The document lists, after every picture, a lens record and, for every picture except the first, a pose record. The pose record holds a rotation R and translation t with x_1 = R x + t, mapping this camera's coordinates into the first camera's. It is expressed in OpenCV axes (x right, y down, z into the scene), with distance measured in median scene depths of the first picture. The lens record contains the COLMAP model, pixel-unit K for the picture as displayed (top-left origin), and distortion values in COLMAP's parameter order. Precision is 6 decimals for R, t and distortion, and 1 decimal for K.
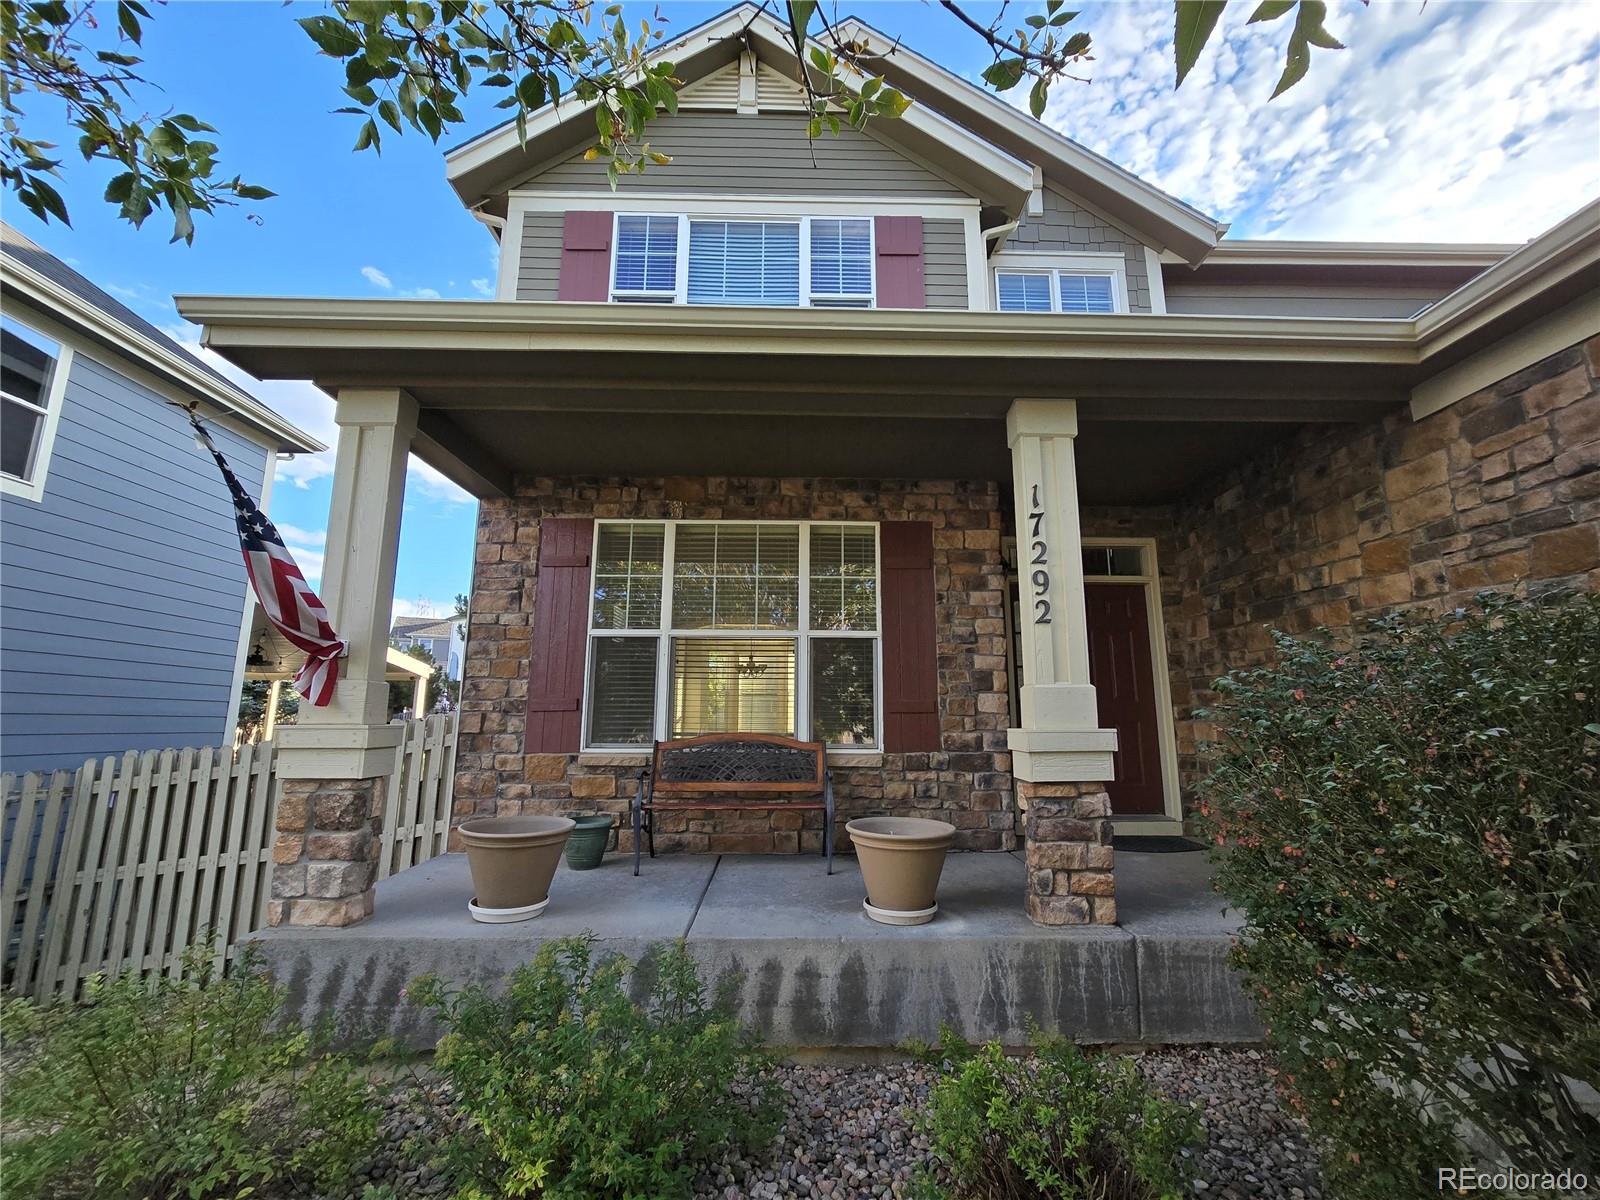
lens RADIAL K [[656.3, 0, 808.1], [0, 656.3, 605.8], [0, 0, 1]] dist [-0.007557, -0.000466]
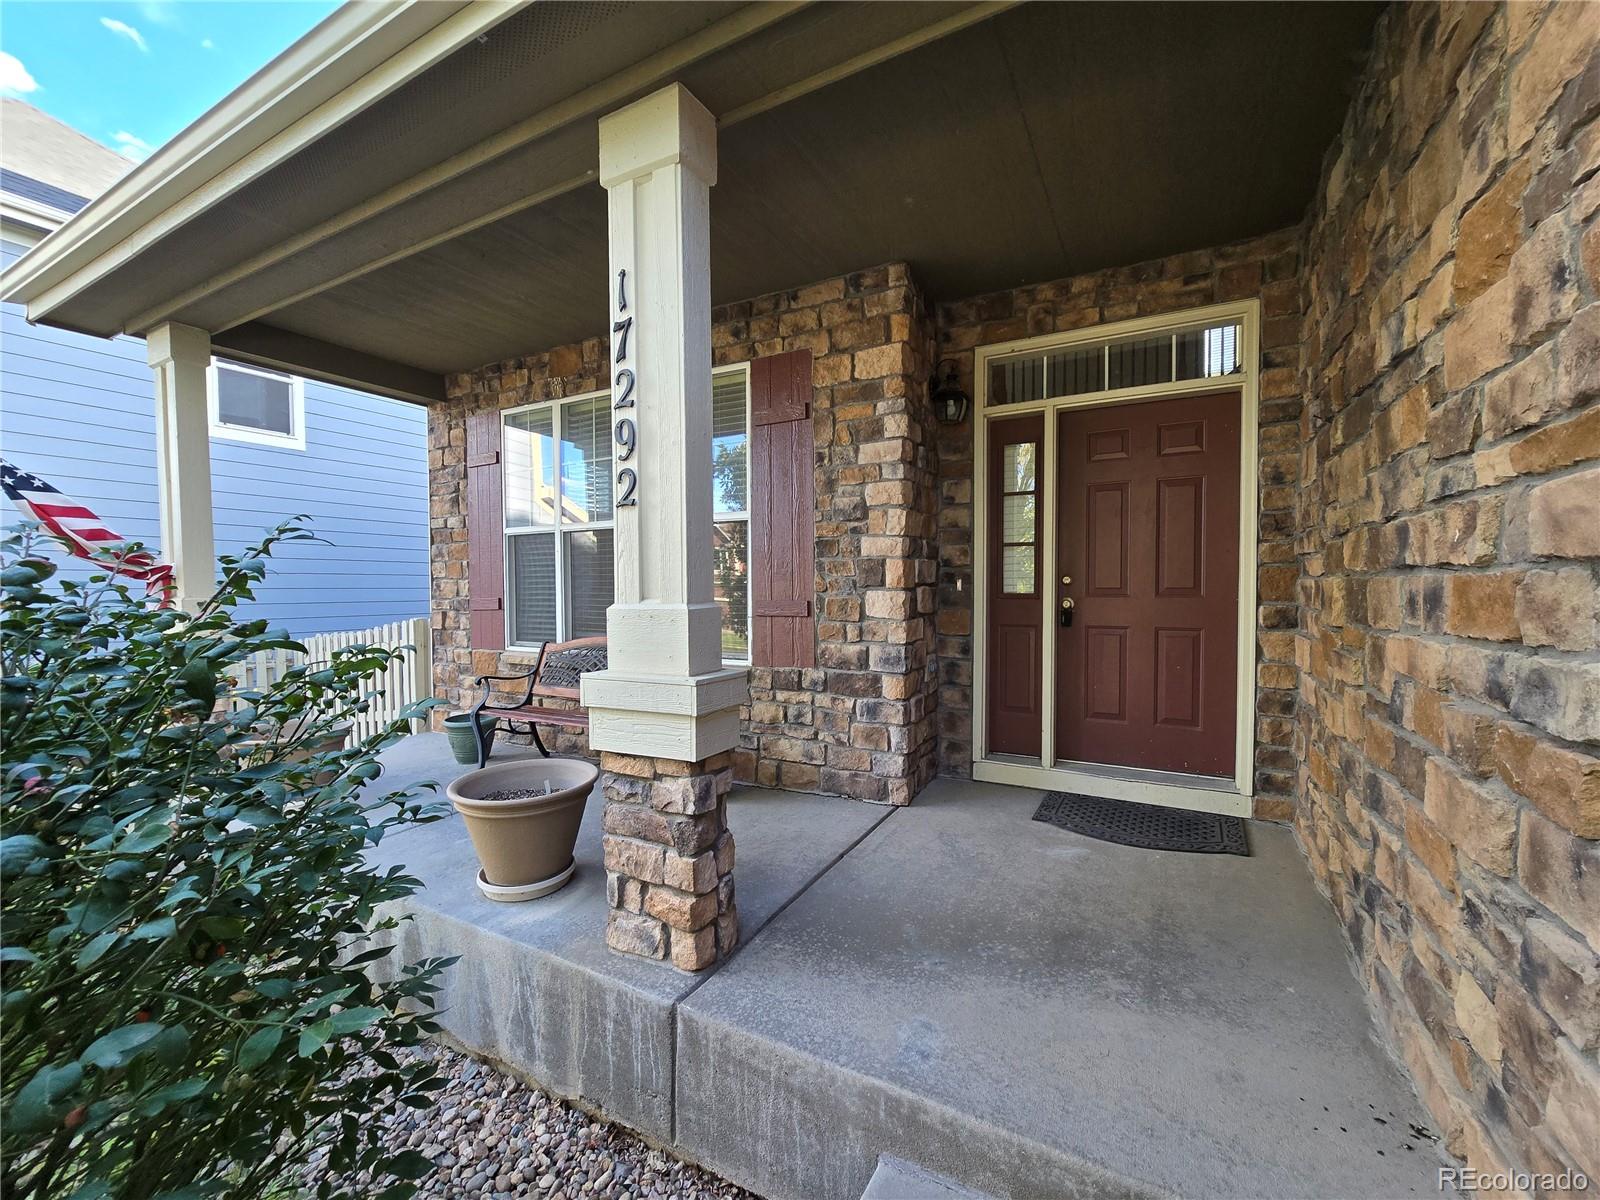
lens RADIAL K [[656.3, 0, 808.1], [0, 656.3, 605.8], [0, 0, 1]] dist [-0.007557, -0.000466]
pose [[0.870801, 0.007261, -0.491582, 0.557074], [0.093816, 0.979063, 0.180649, 0.015293], [0.482601, -0.203428, 0.851888, 0.362782]]
